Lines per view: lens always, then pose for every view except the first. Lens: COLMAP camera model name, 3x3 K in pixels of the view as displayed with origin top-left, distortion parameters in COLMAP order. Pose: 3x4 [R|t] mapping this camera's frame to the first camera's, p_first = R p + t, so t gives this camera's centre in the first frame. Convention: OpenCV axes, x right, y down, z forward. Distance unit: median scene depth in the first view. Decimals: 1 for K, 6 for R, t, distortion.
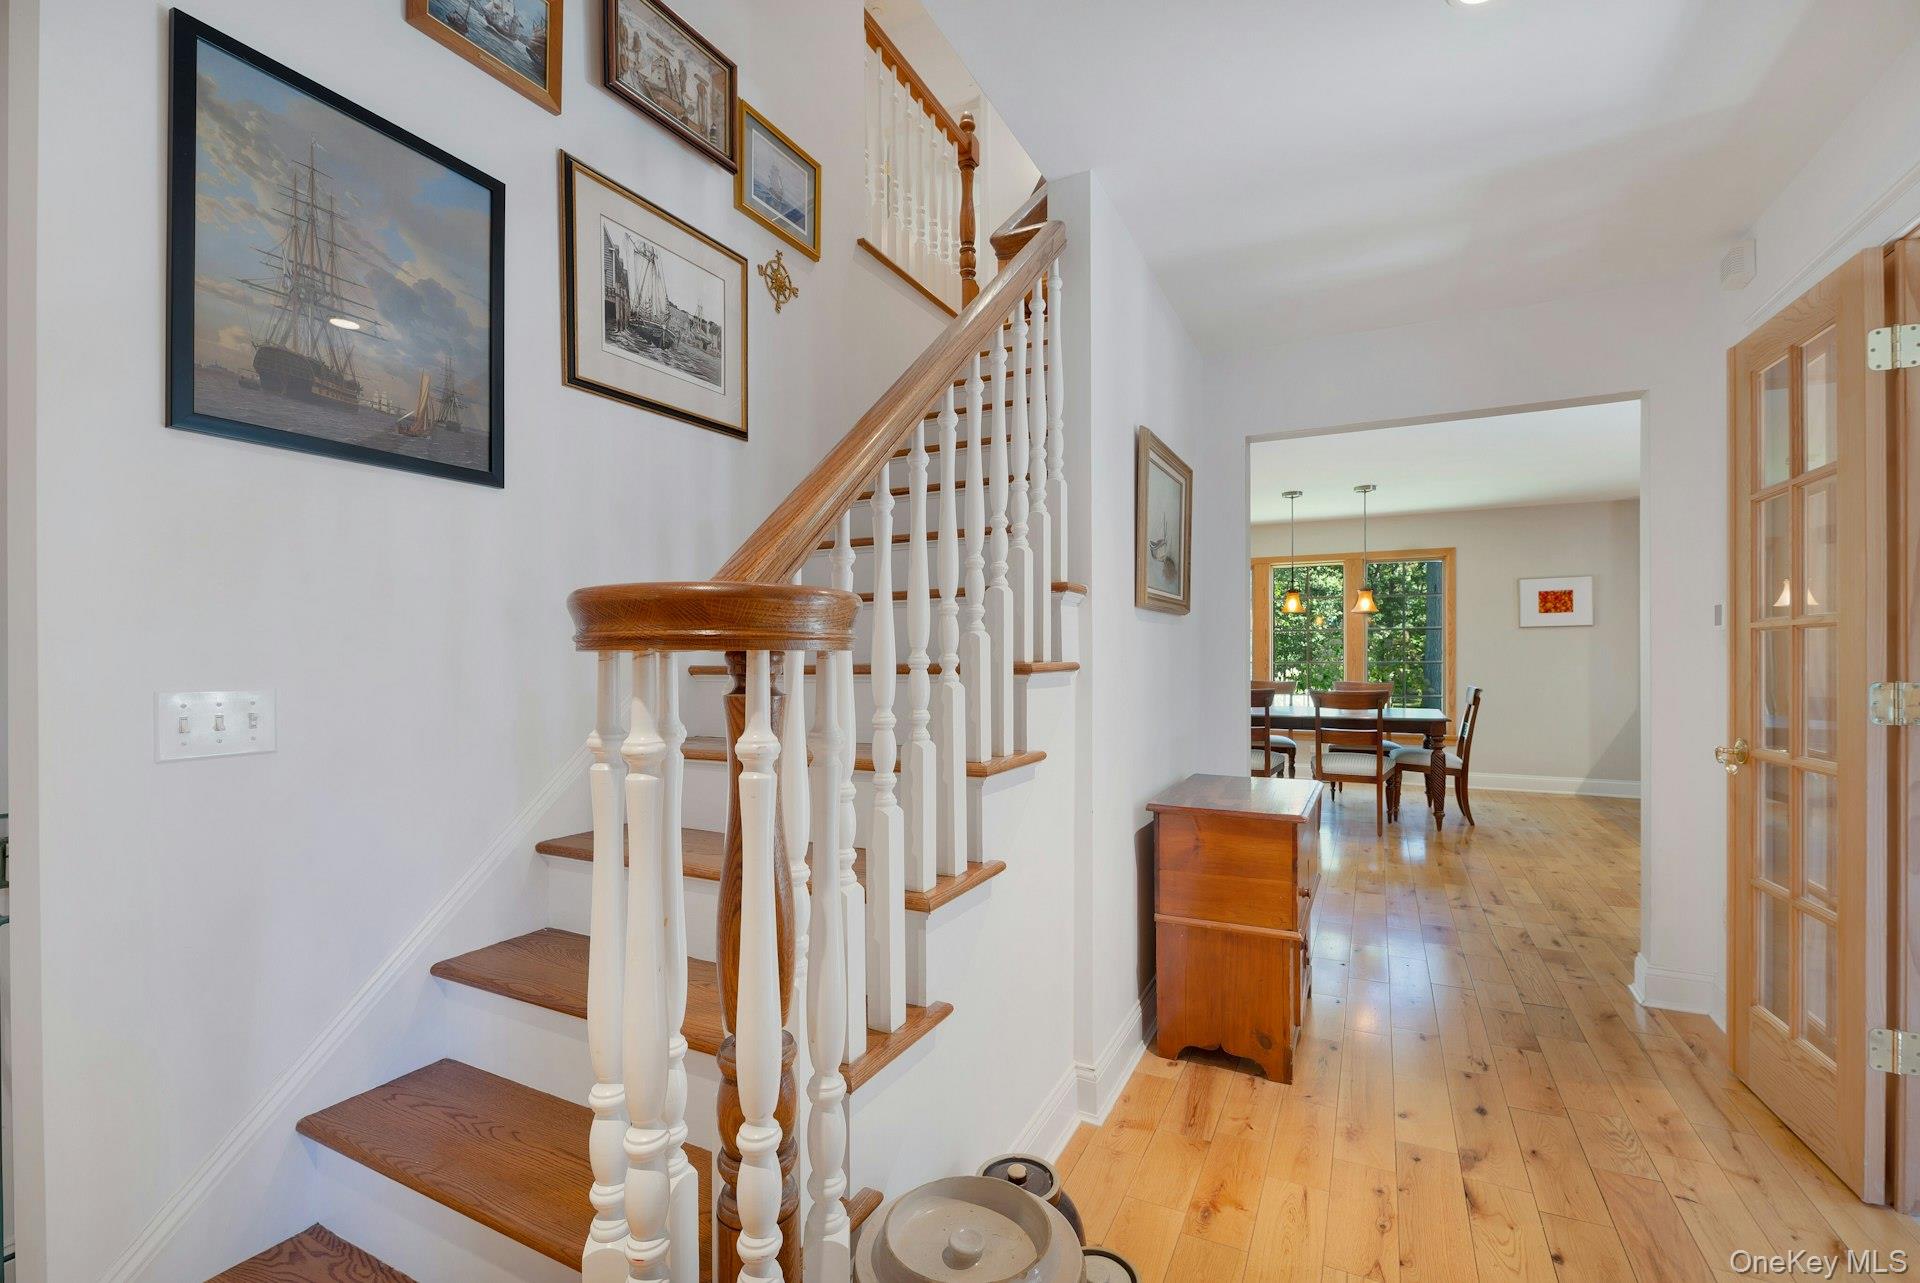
lens RADIAL K [[788.3, 0, 956.6], [0, 788.3, 648.1], [0, 0, 1]] dist [0.012021, -0.009742]
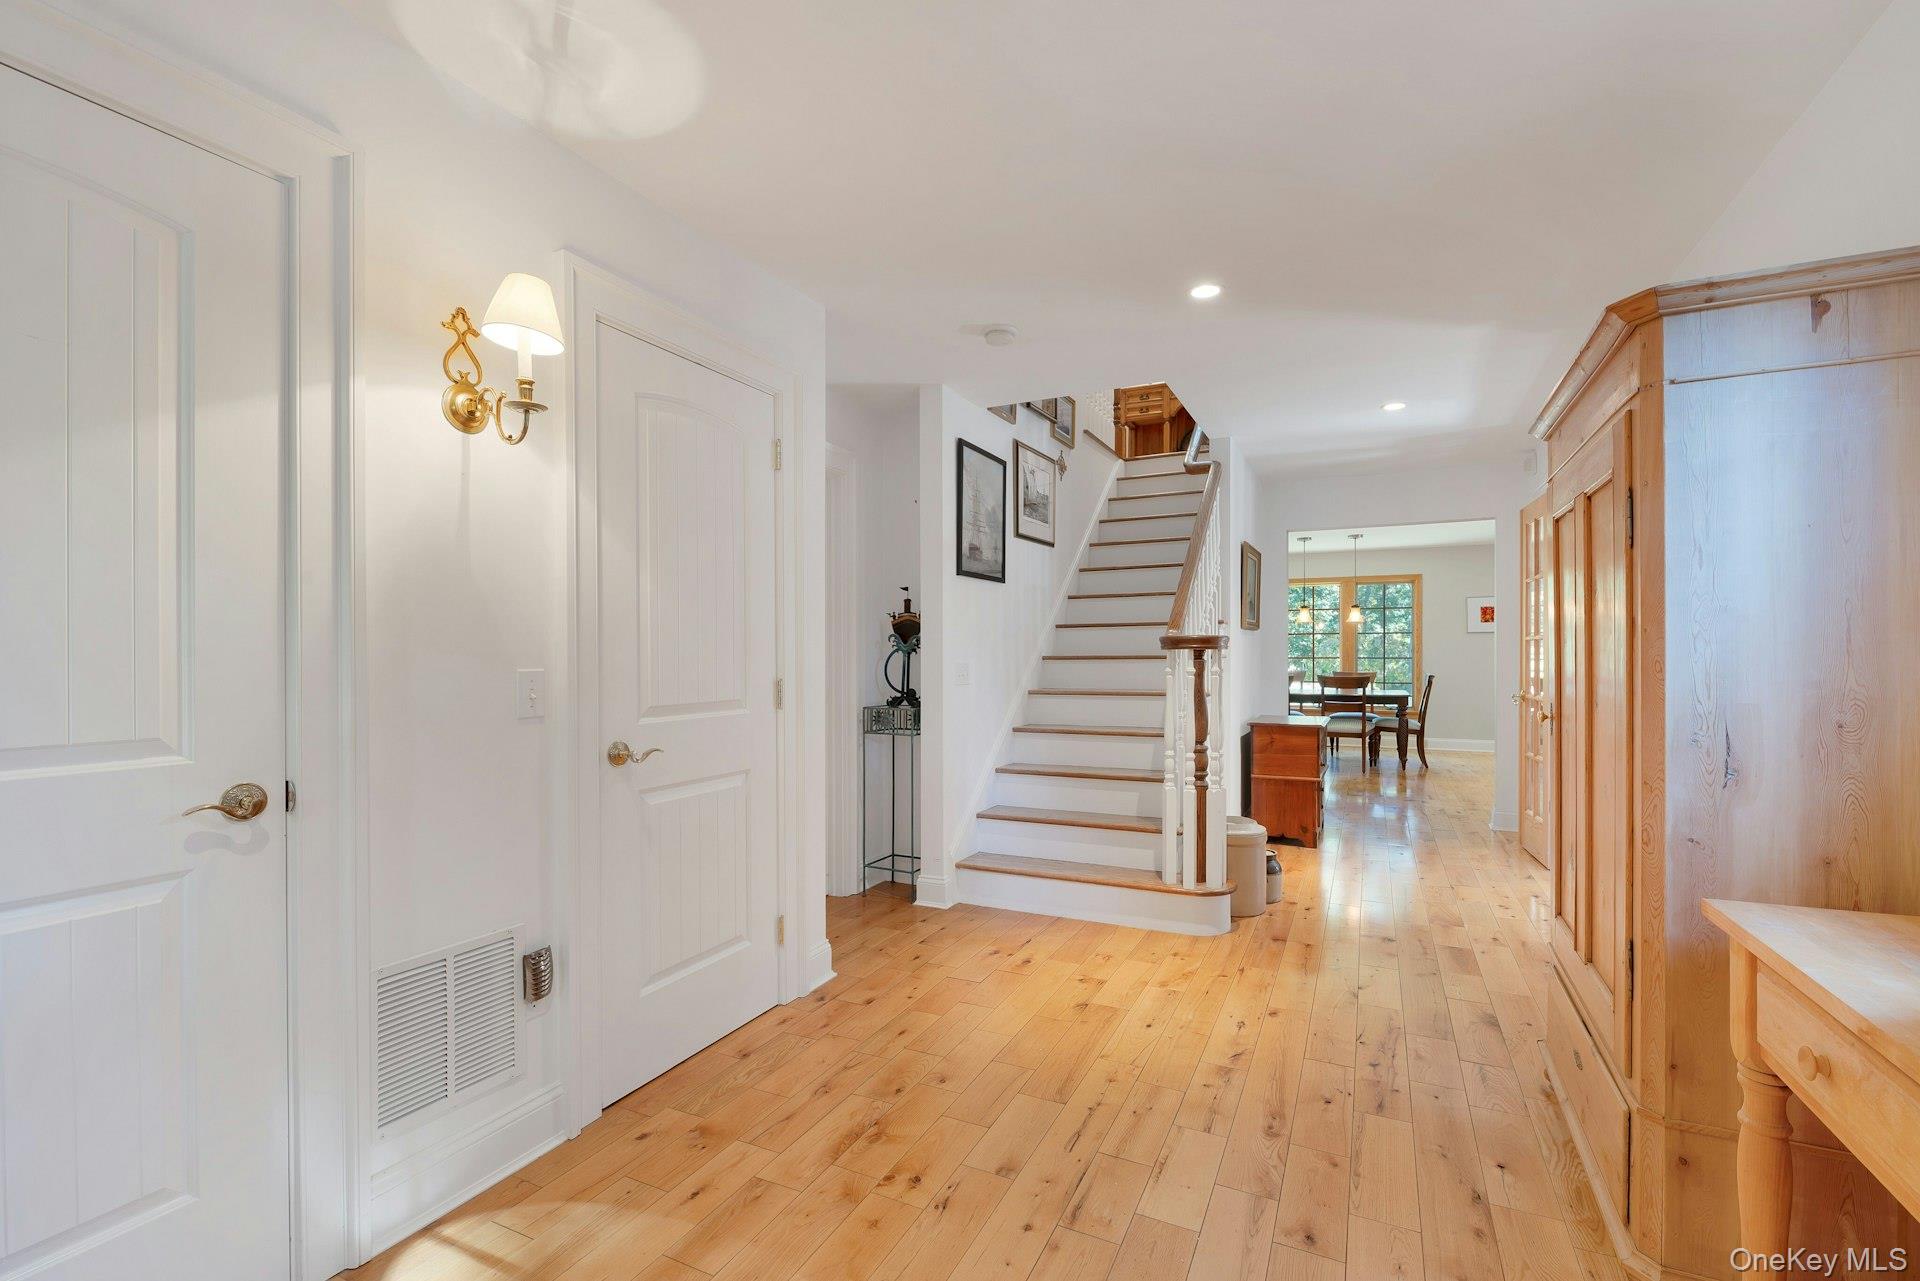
lens RADIAL K [[788.3, 0, 956.6], [0, 788.3, 647.1], [0, 0, 1]] dist [0.012021, -0.009742]
pose [[0.999980, 0.002972, 0.005620, -0.267393], [-0.002983, 0.999993, 0.002071, -0.002371], [-0.005614, -0.002088, 0.999982, -0.537000]]
